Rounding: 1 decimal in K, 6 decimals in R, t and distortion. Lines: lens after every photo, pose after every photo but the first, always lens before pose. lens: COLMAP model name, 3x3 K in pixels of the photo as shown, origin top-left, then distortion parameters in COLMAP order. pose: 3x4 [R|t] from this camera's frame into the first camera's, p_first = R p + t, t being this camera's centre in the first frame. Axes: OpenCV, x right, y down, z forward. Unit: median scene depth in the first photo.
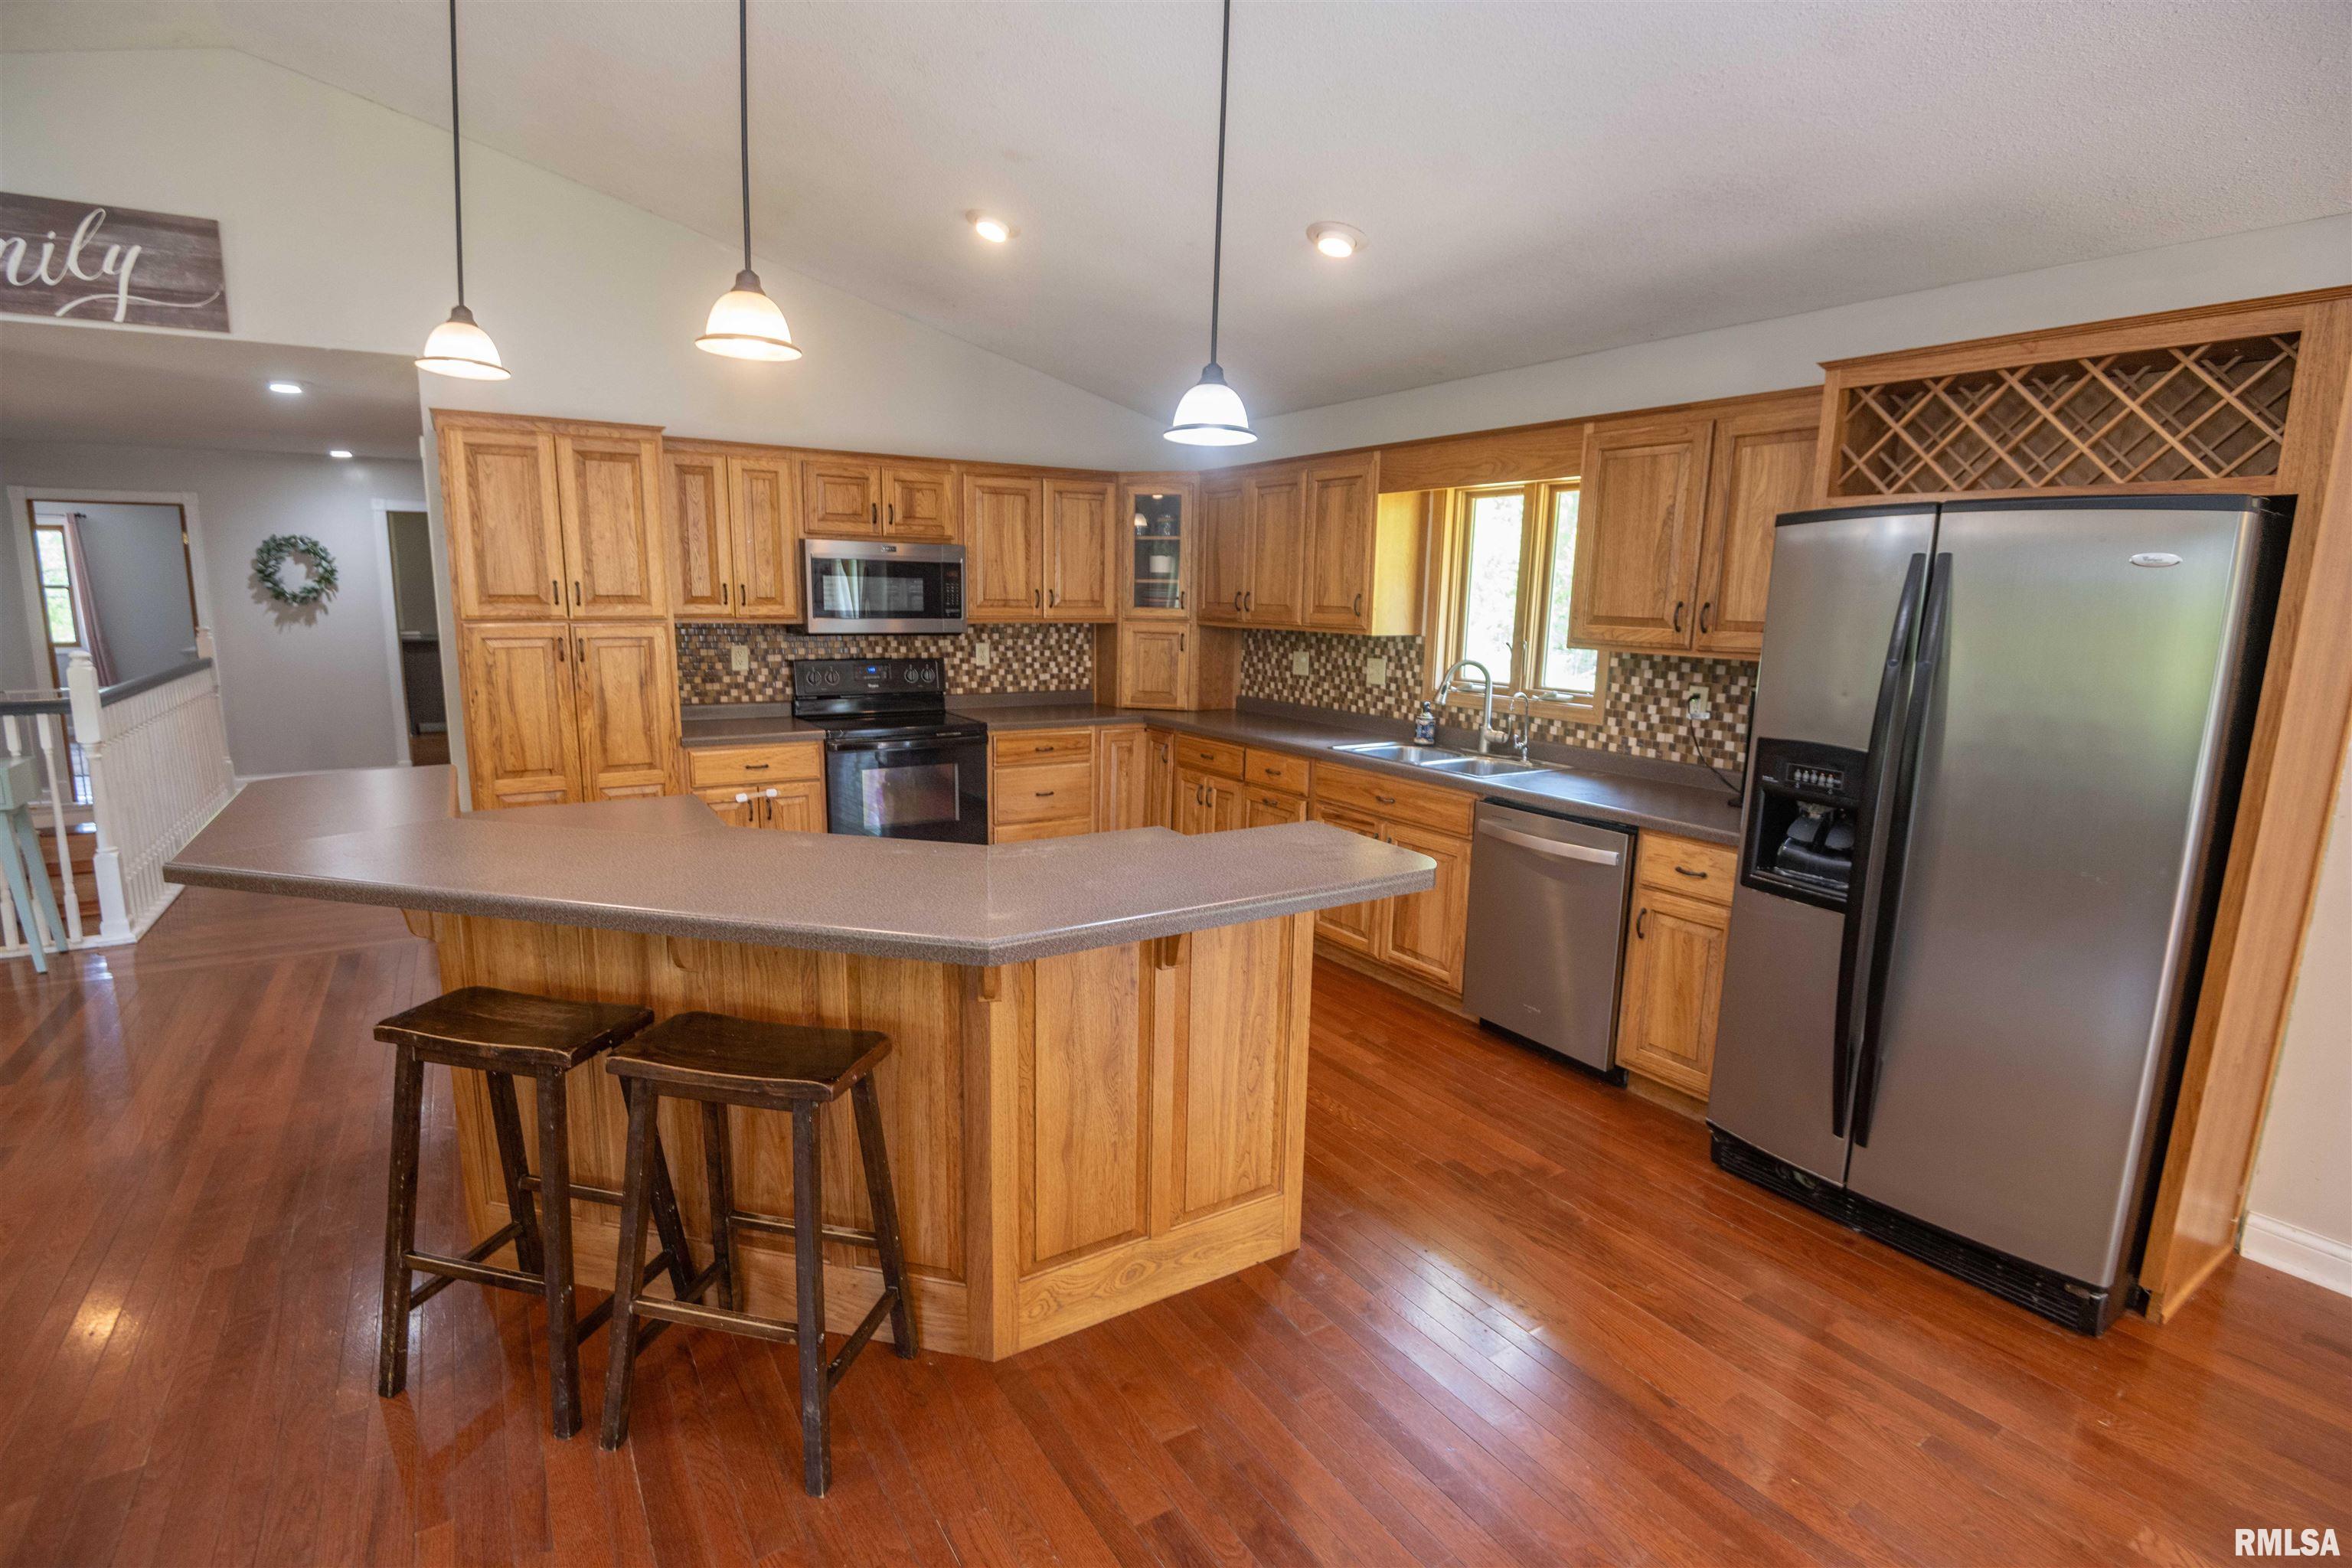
lens RADIAL K [[1109.9, 0, 1169.2], [0, 1109.9, 787.6], [0, 0, 1]] dist [-0.005079, -0.012685]
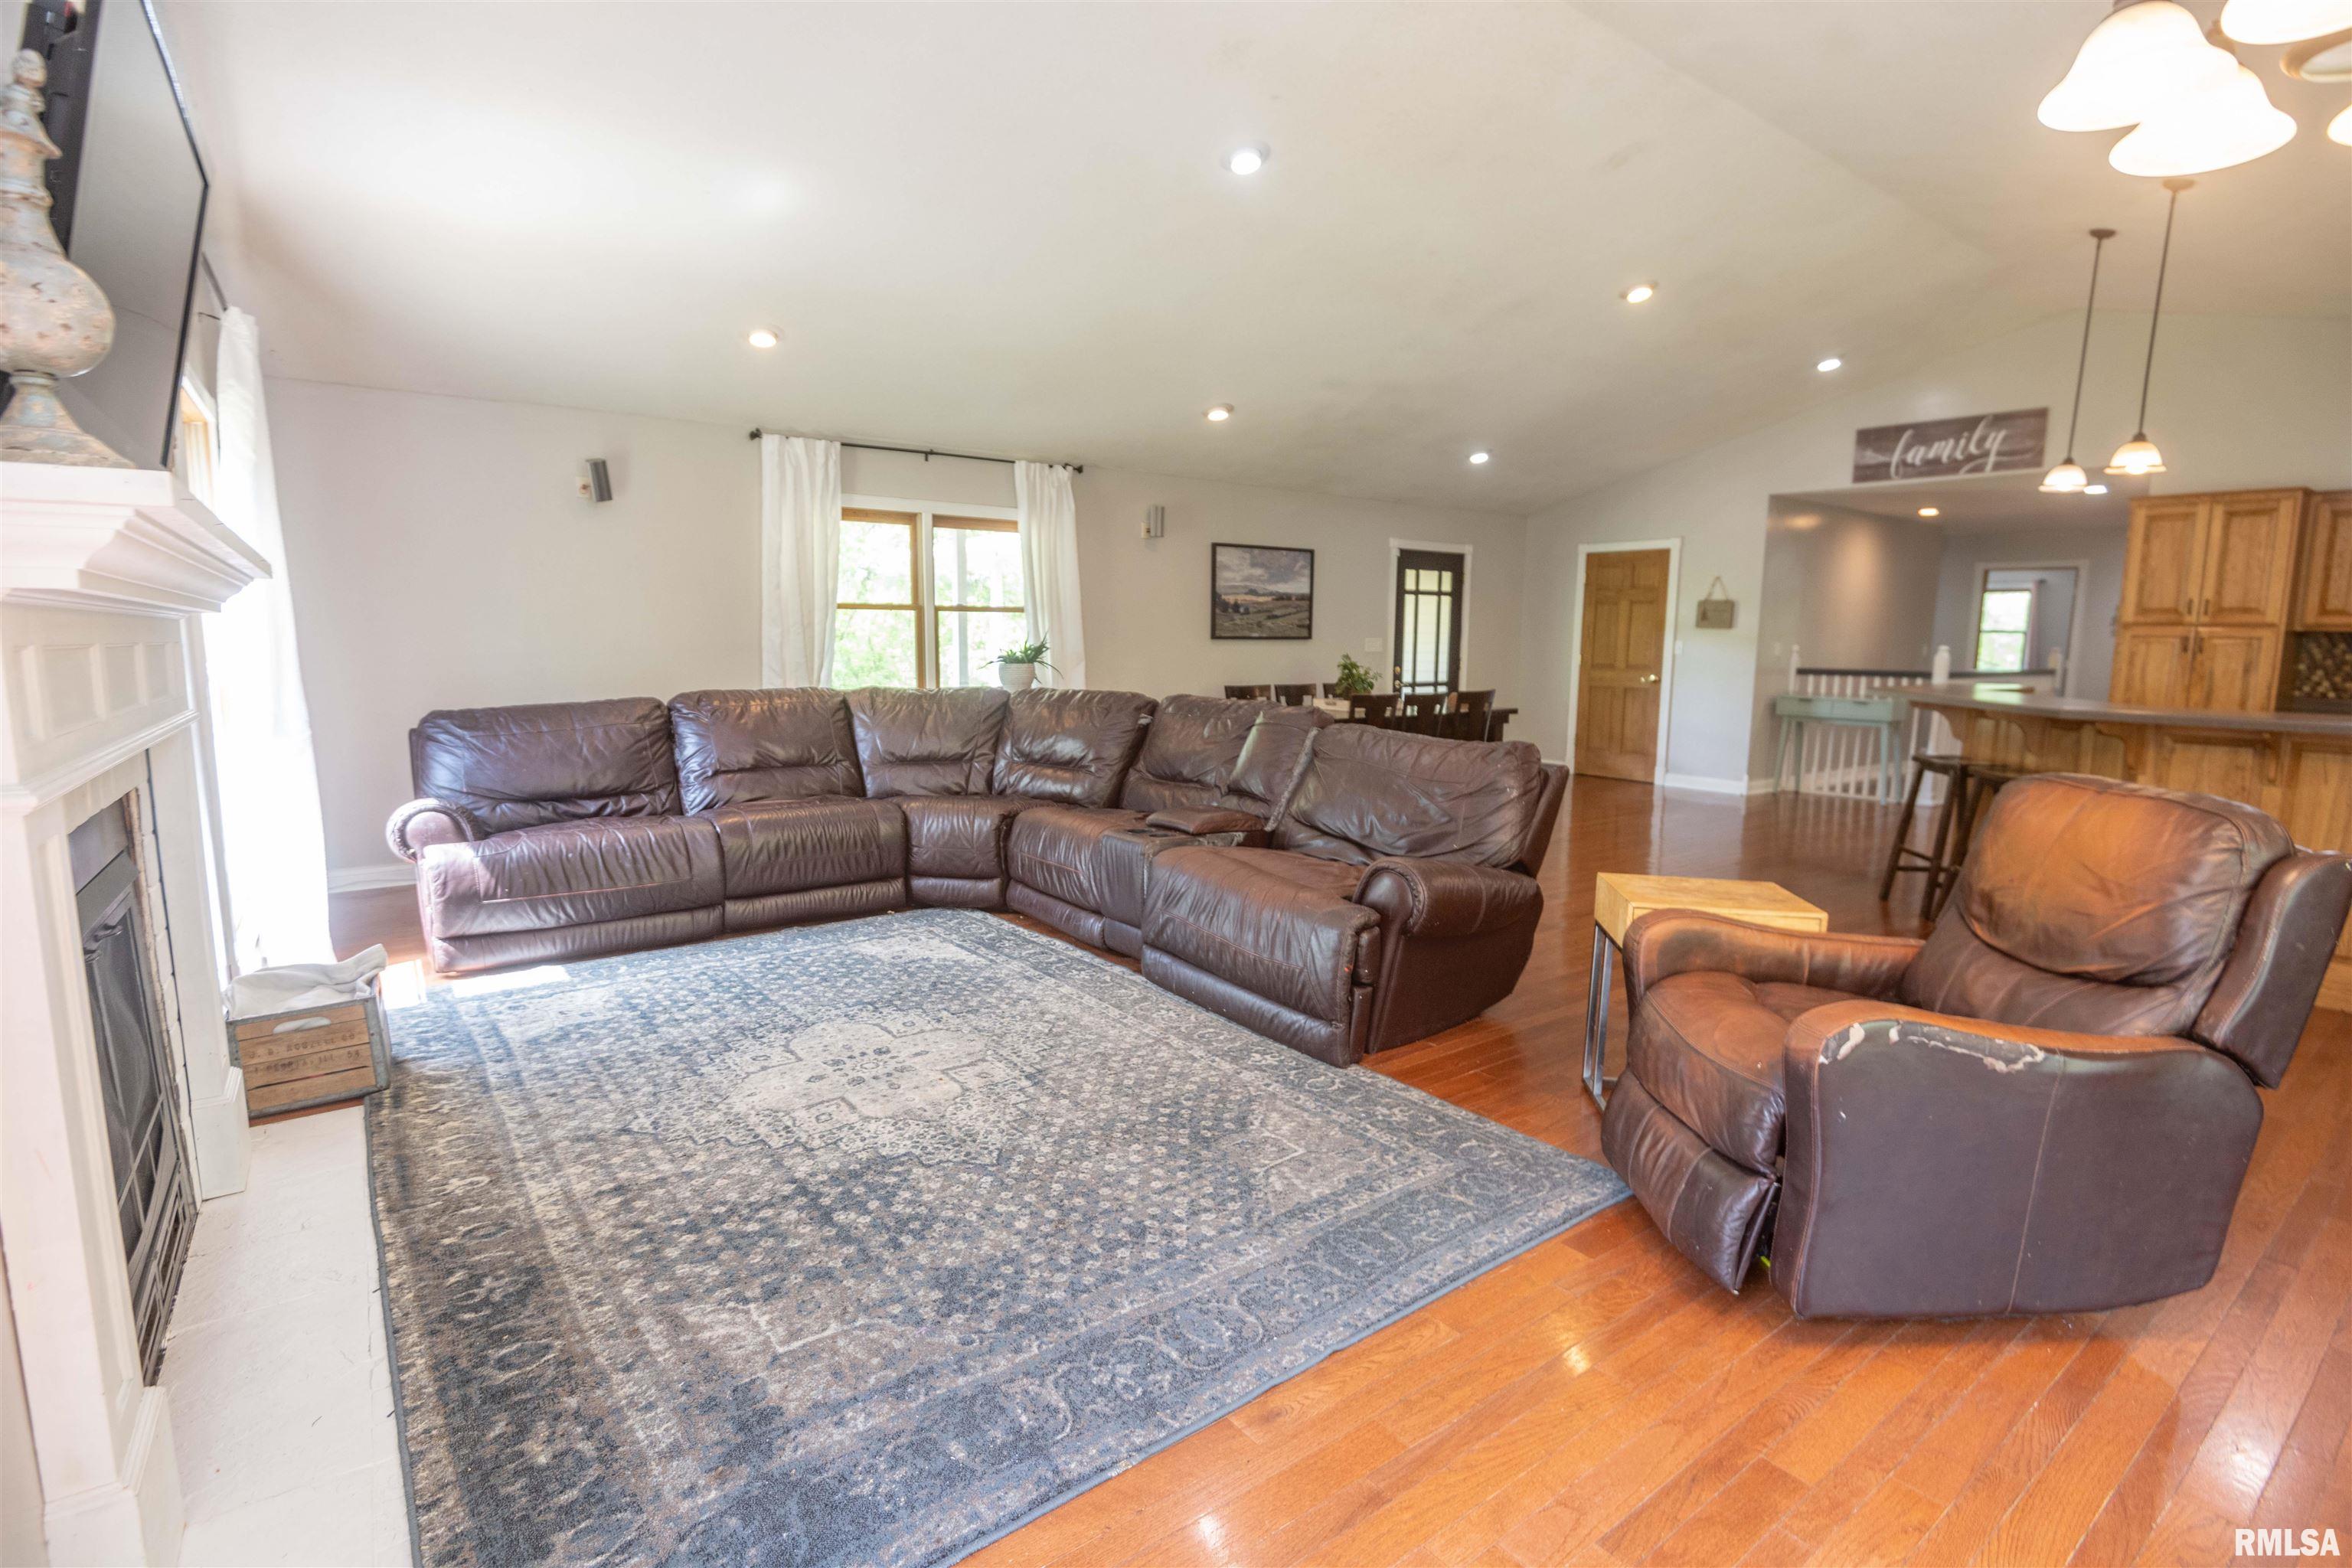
lens RADIAL K [[1109.9, 0, 1175.0], [0, 1109.9, 796.6], [0, 0, 1]] dist [-0.005079, -0.012685]
pose [[0.073917, 0.125872, -0.989289, 0.724950], [-0.179636, 0.977457, 0.110944, 0.136214], [0.980952, 0.169511, 0.094862, -0.389997]]
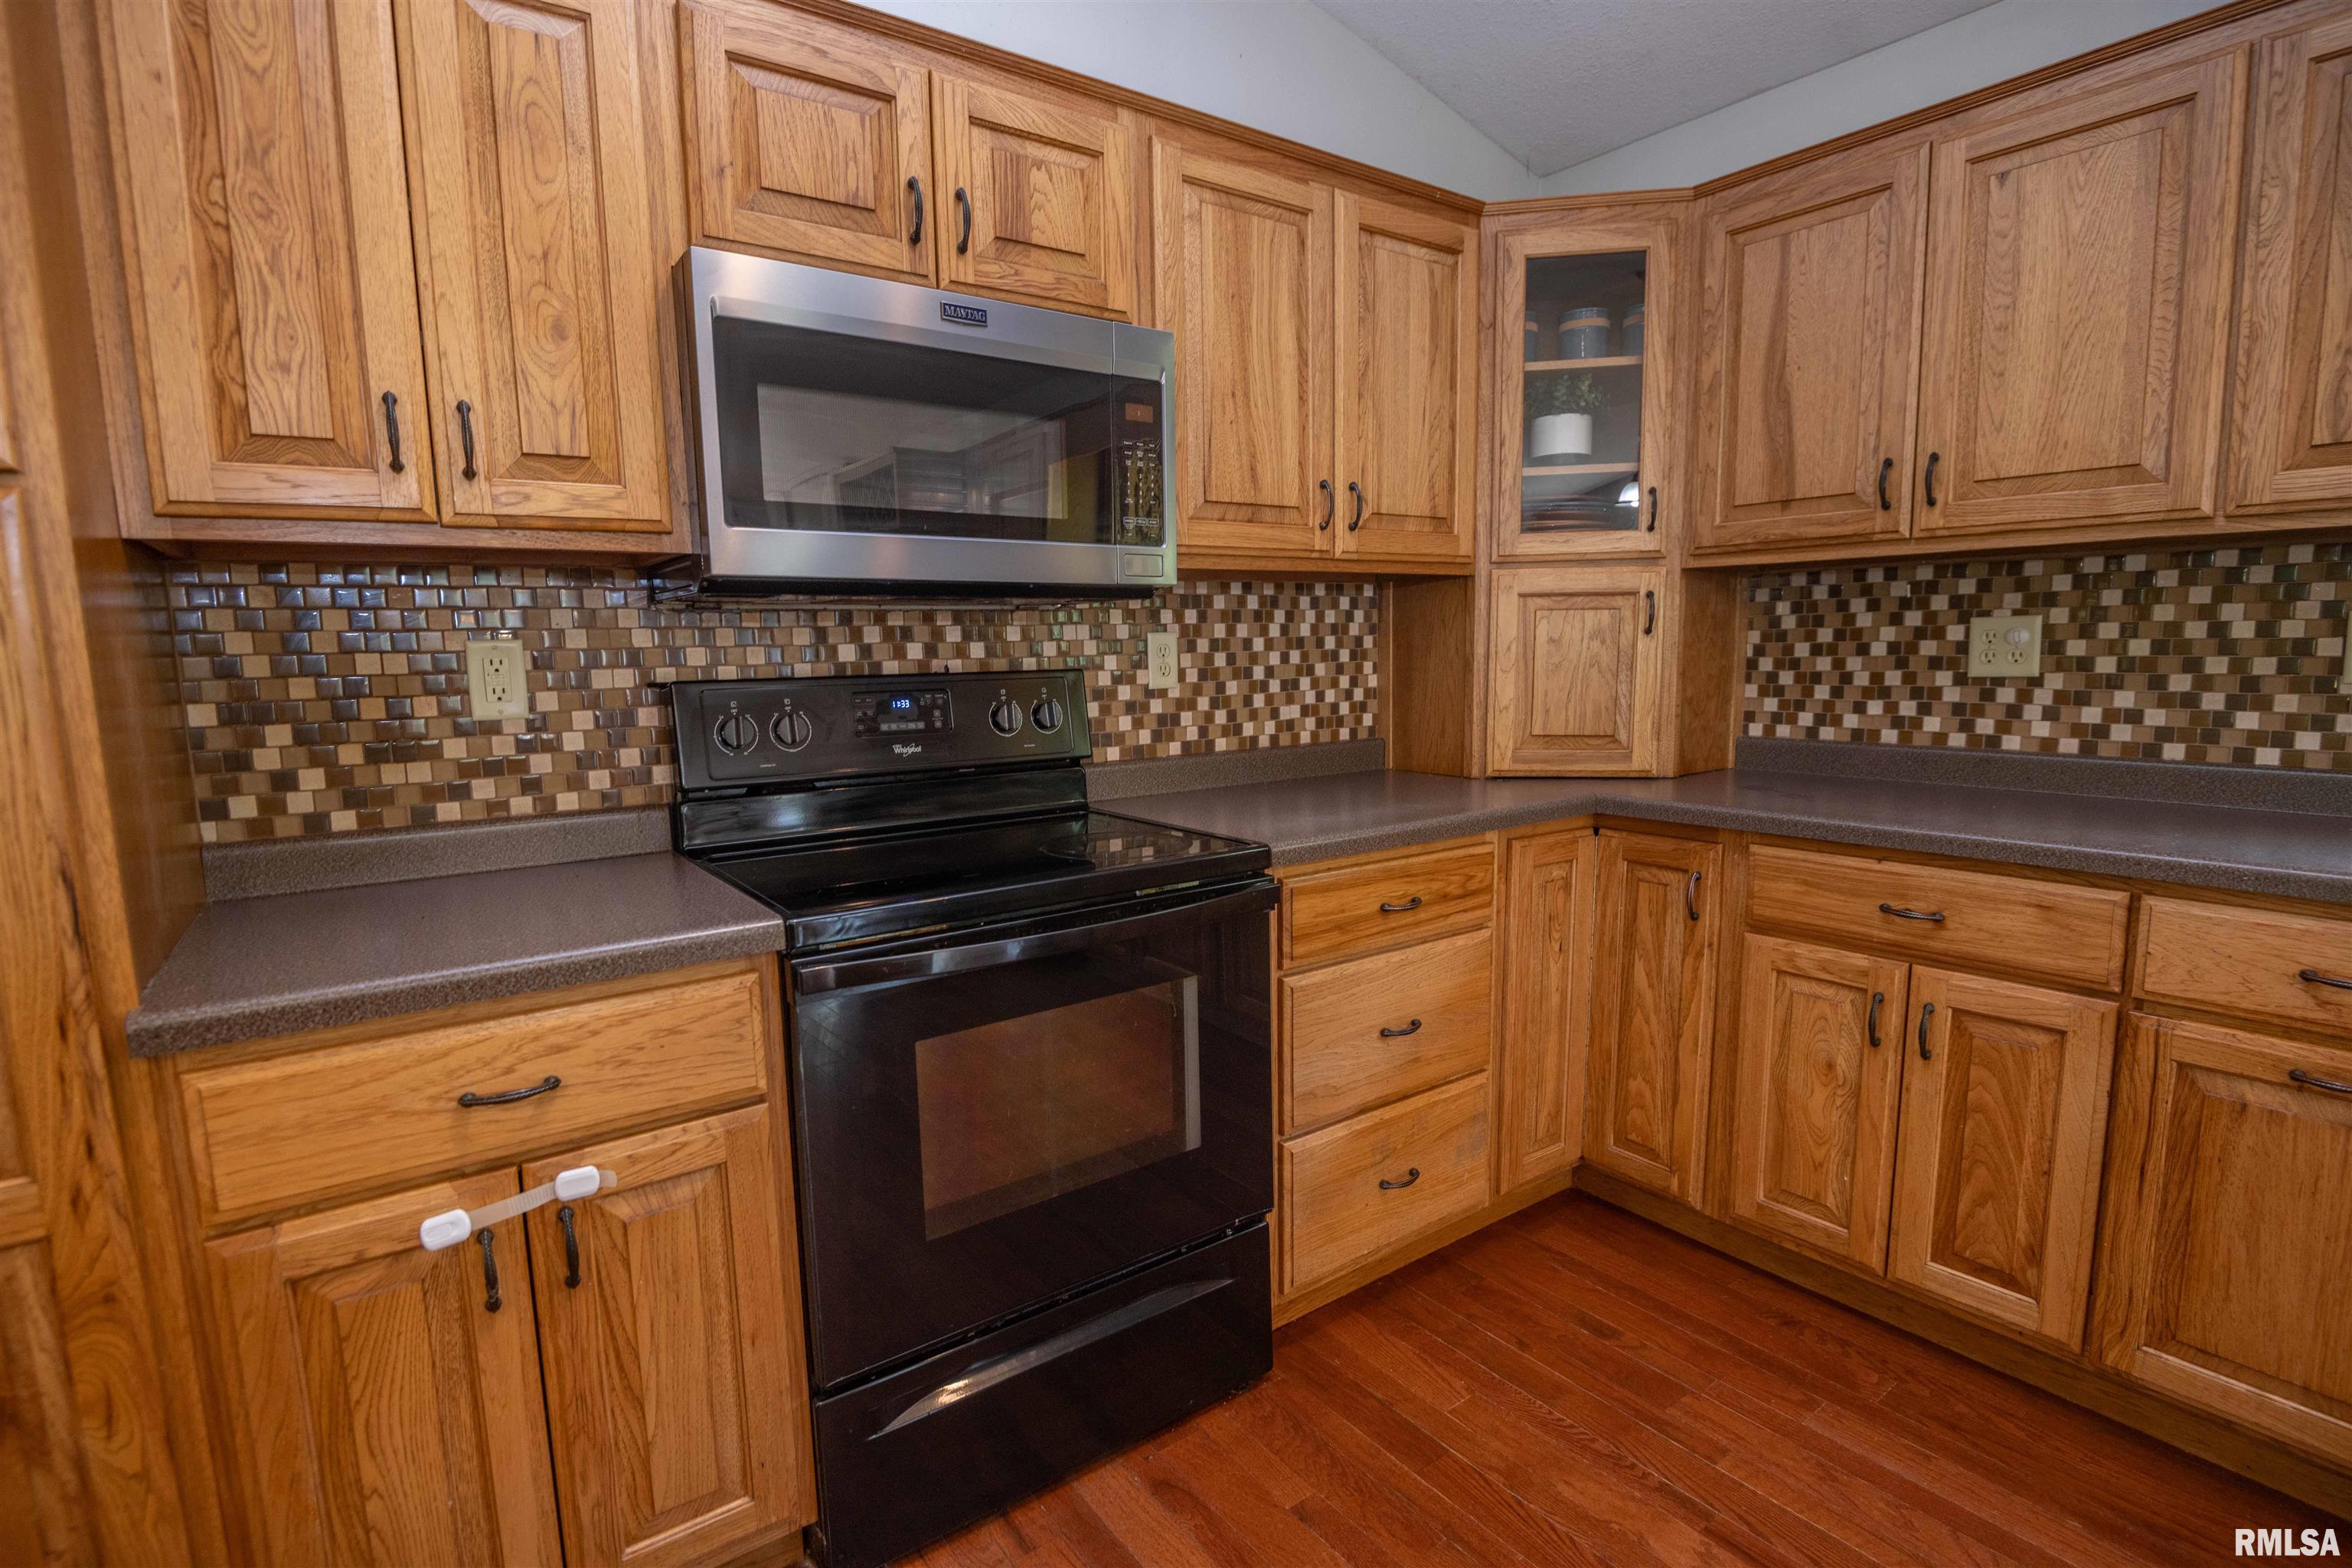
lens RADIAL K [[1109.9, 0, 1163.6], [0, 1109.9, 790.1], [0, 0, 1]] dist [-0.005079, -0.012685]
pose [[0.997561, -0.044633, 0.053665, -0.225142], [0.047089, 0.997858, -0.045419, -0.064793], [-0.051523, 0.047836, 0.997526, 0.706836]]
